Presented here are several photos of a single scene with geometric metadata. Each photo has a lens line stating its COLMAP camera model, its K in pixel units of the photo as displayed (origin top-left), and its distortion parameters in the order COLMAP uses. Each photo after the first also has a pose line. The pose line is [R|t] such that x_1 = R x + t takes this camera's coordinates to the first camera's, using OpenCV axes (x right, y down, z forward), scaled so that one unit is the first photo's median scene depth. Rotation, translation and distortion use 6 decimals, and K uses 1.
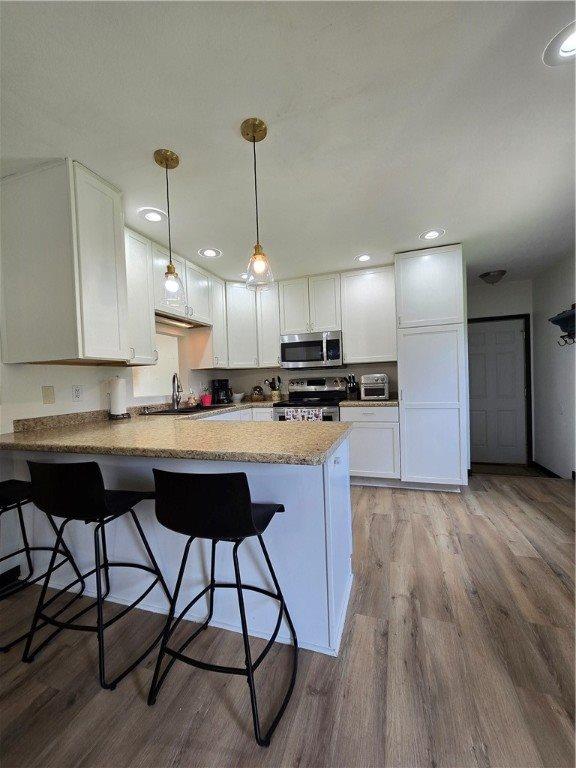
lens RADIAL K [[312.8, 0, 290.4], [0, 312.8, 388.3], [0, 0, 1]] dist [0.000017, 0.000170]
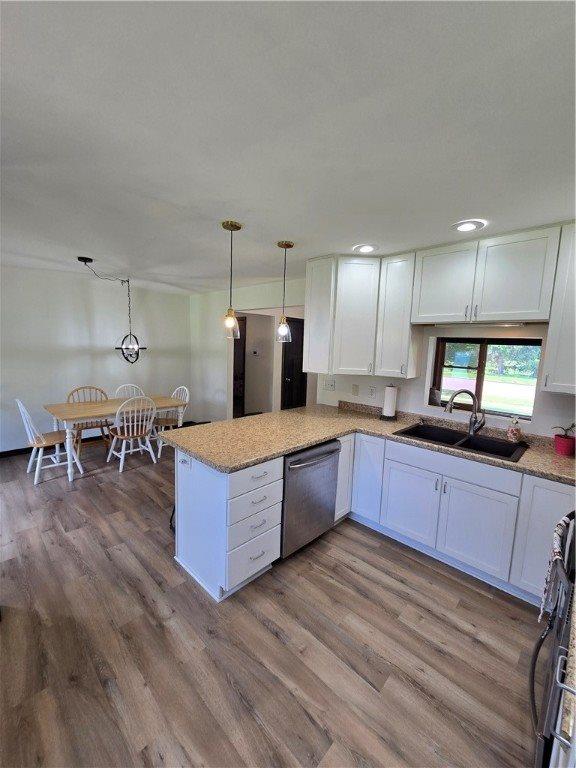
lens RADIAL K [[312.8, 0, 289.6], [0, 312.8, 383.1], [0, 0, 1]] dist [0.000017, 0.000170]
pose [[-0.421590, 0.134101, -0.896816, 1.048841], [-0.043104, 0.984923, 0.167538, -0.348047], [0.905761, 0.109289, -0.409454, 1.739809]]
